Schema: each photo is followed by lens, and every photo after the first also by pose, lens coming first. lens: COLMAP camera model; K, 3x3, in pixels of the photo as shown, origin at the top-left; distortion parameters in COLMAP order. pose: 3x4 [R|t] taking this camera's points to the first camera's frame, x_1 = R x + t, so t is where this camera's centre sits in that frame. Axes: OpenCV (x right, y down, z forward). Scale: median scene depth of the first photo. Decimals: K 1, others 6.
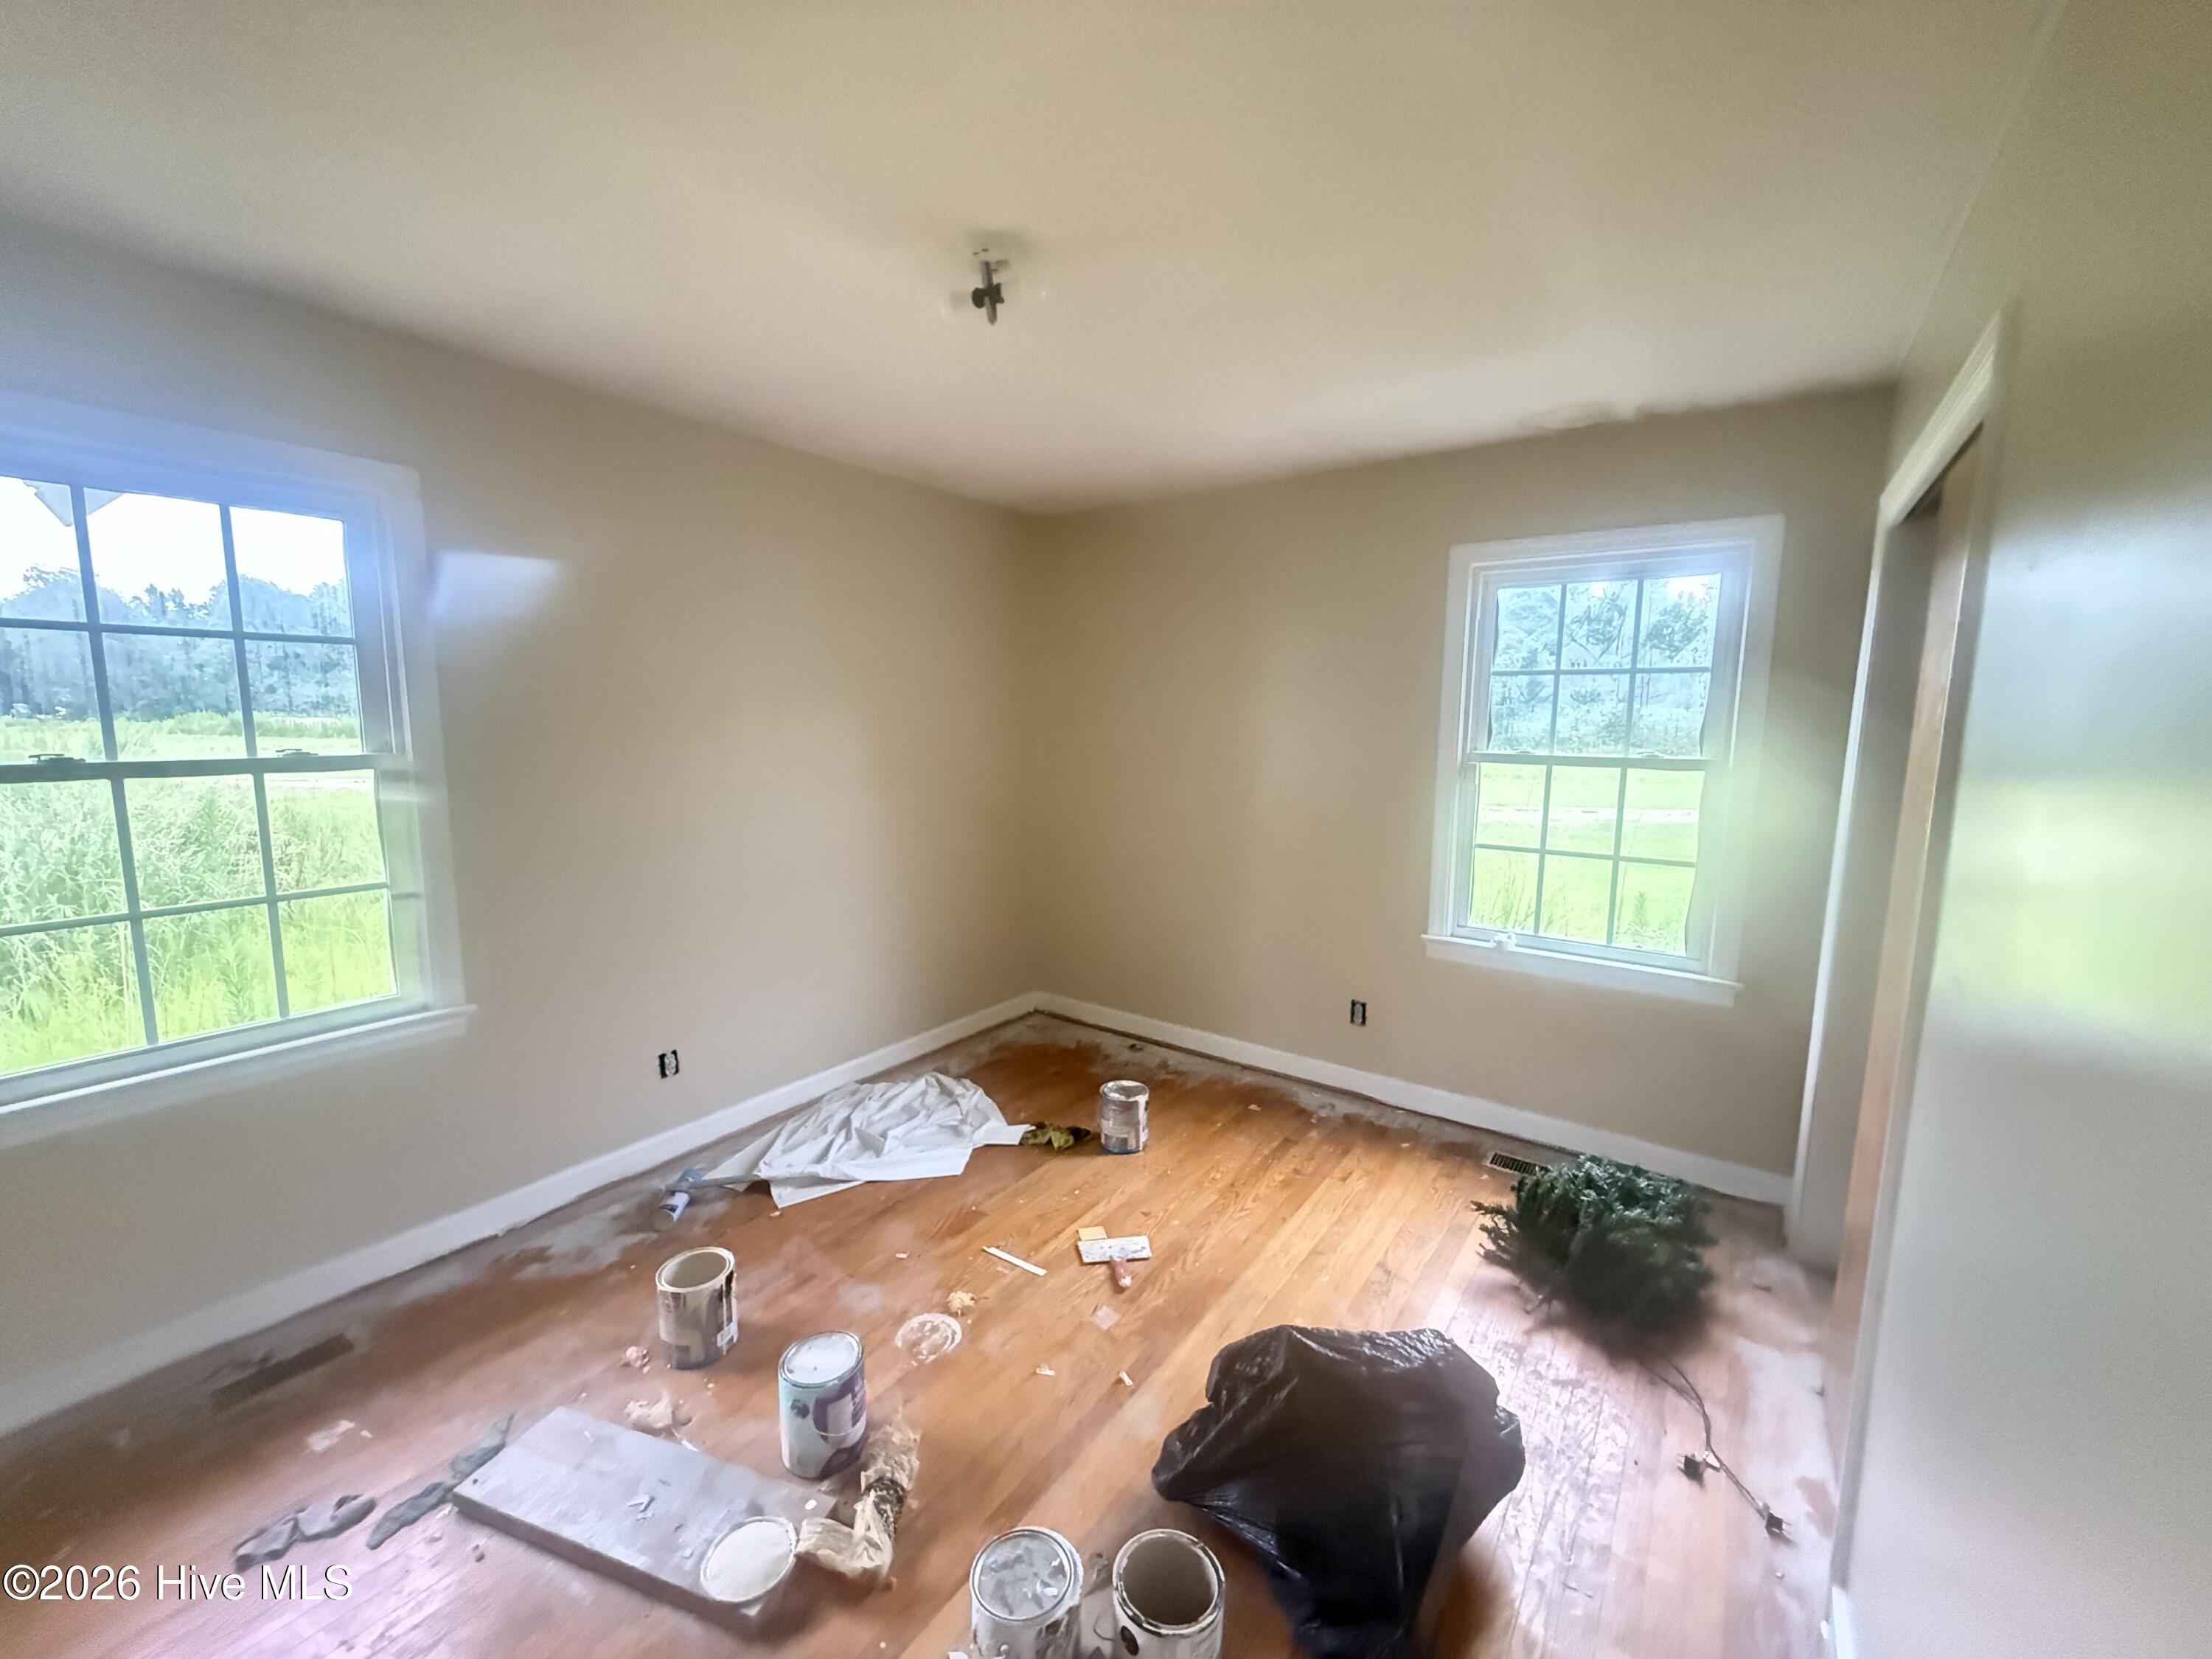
lens RADIAL K [[888.3, 0, 1089.2], [0, 888.3, 832.8], [0, 0, 1]] dist [-0.000851, -0.000054]
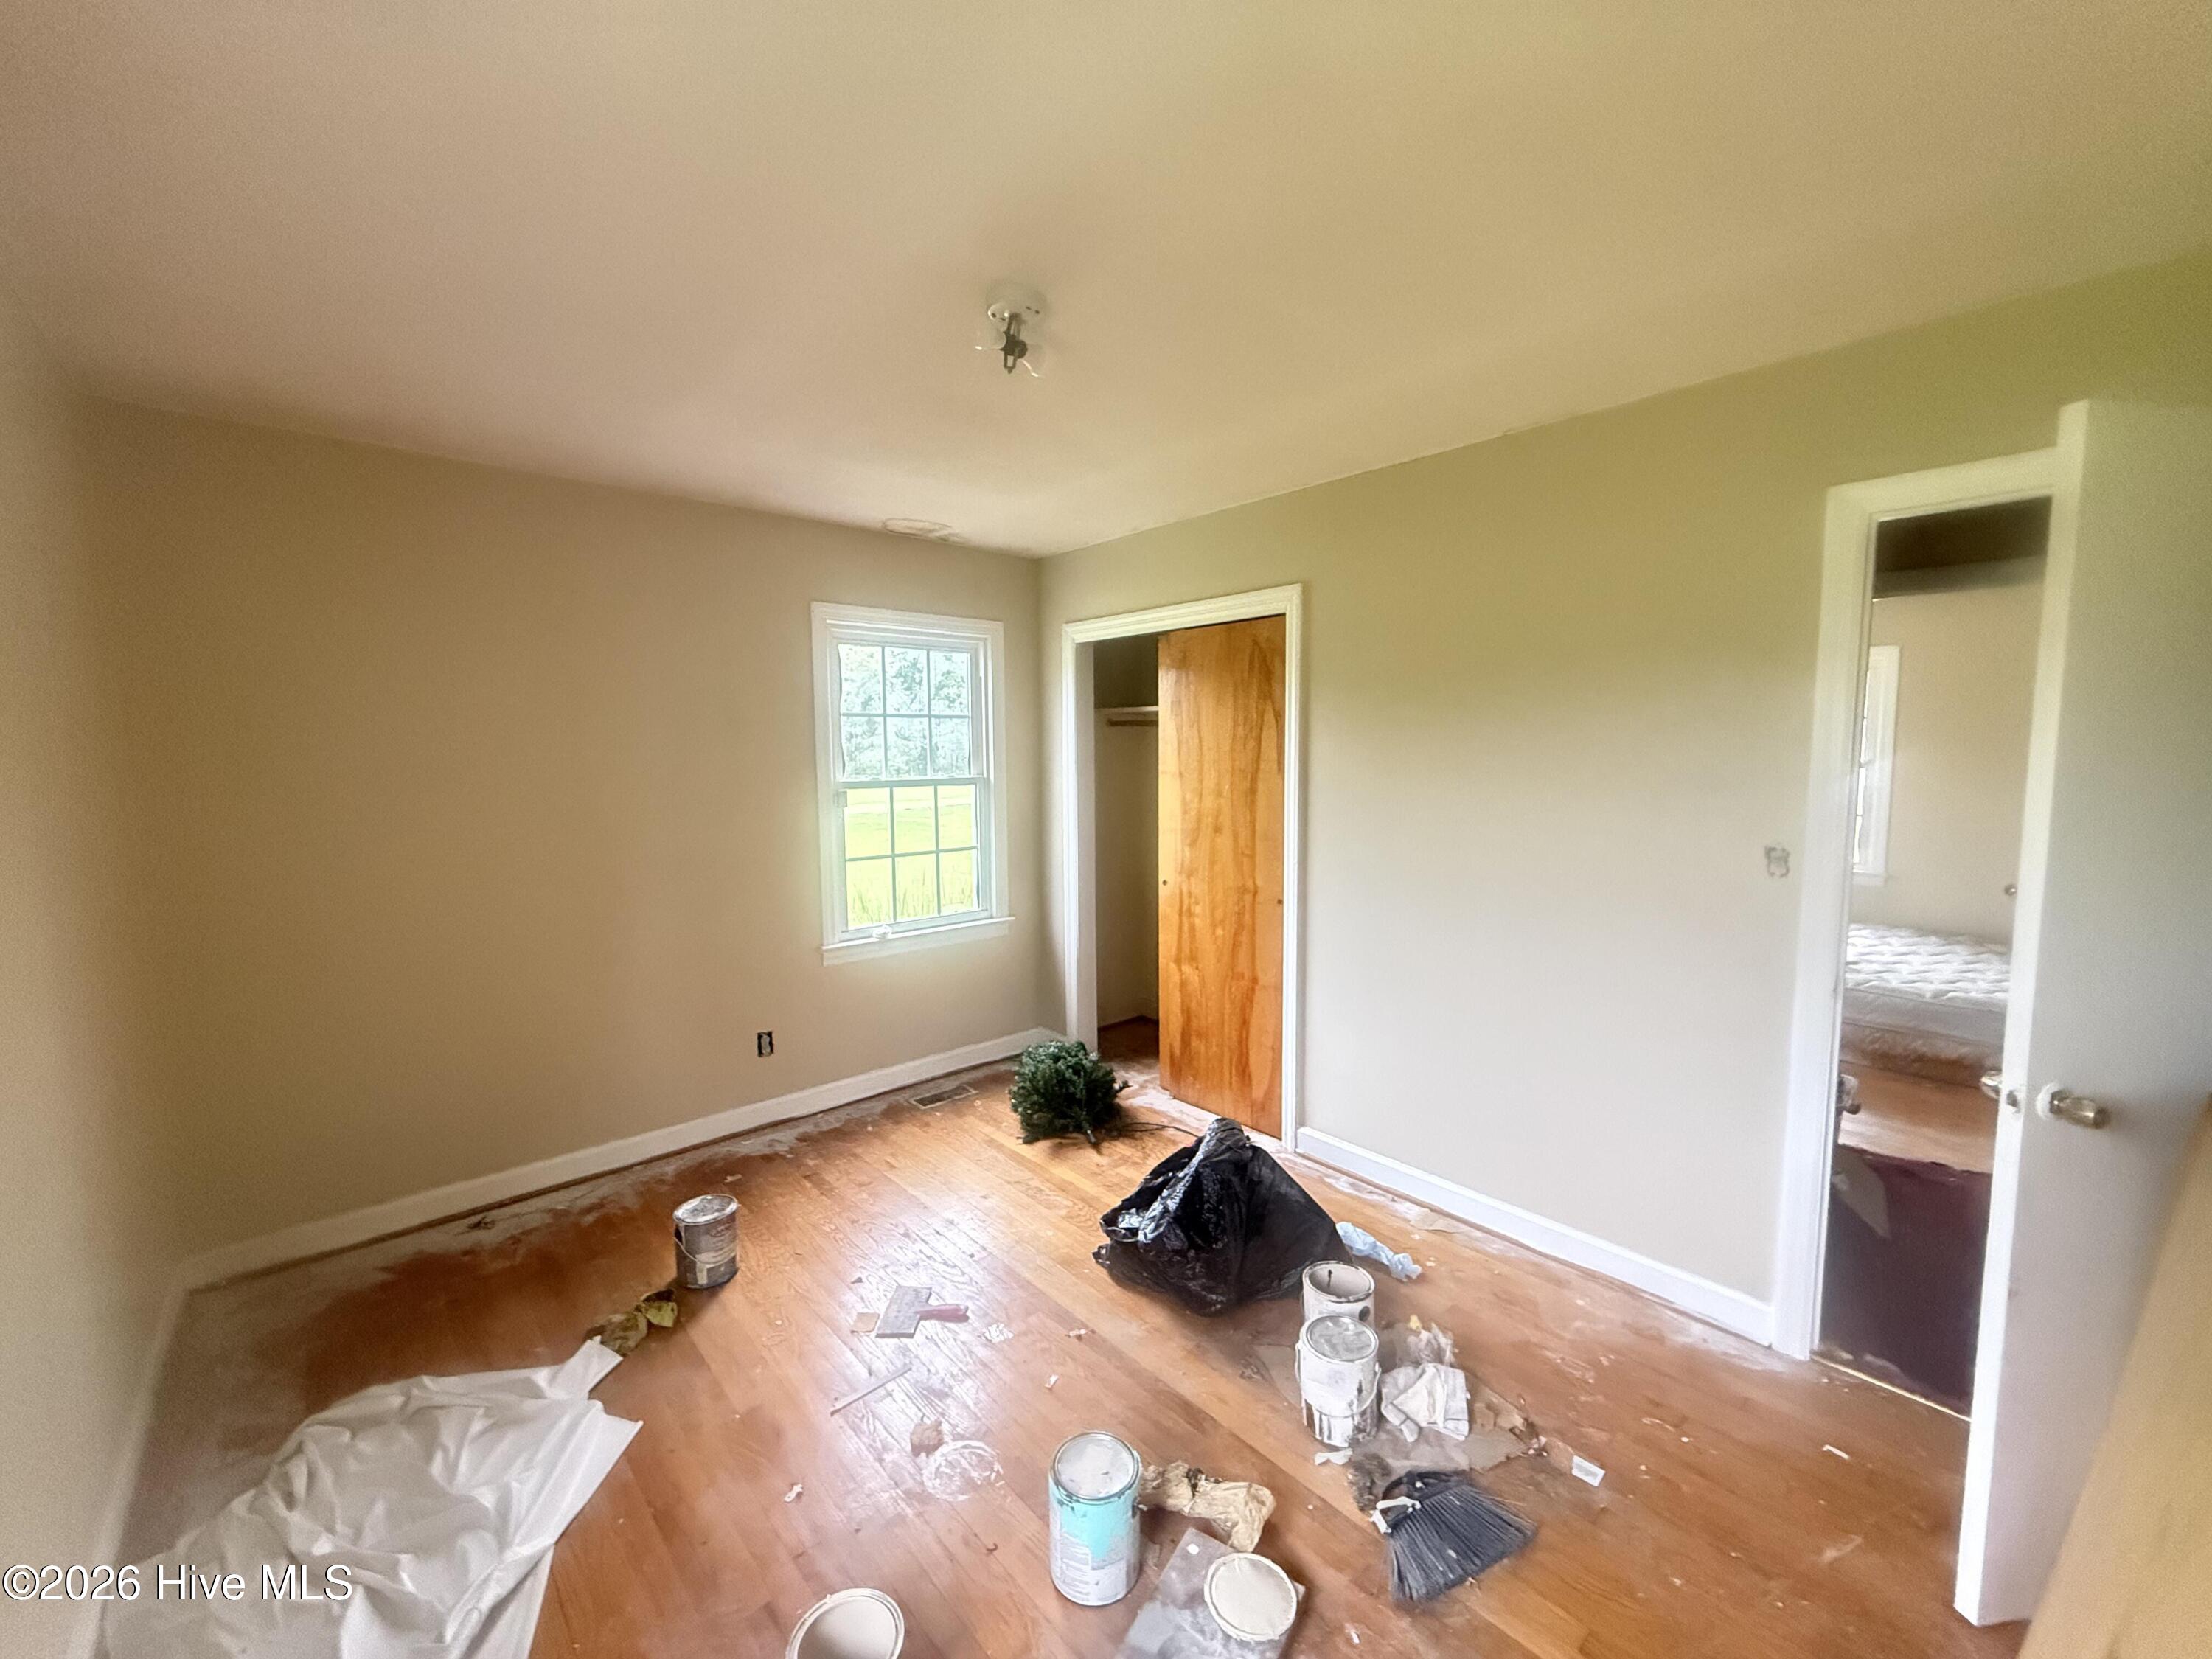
lens RADIAL K [[887.8, 0, 1112.6], [0, 887.8, 834.4], [0, 0, 1]] dist [-0.007519, -0.000088]
pose [[0.199497, -0.106762, 0.974065, -0.674847], [0.141047, 0.986824, 0.079272, -0.066948], [-0.969694, 0.121574, 0.211927, 0.437455]]
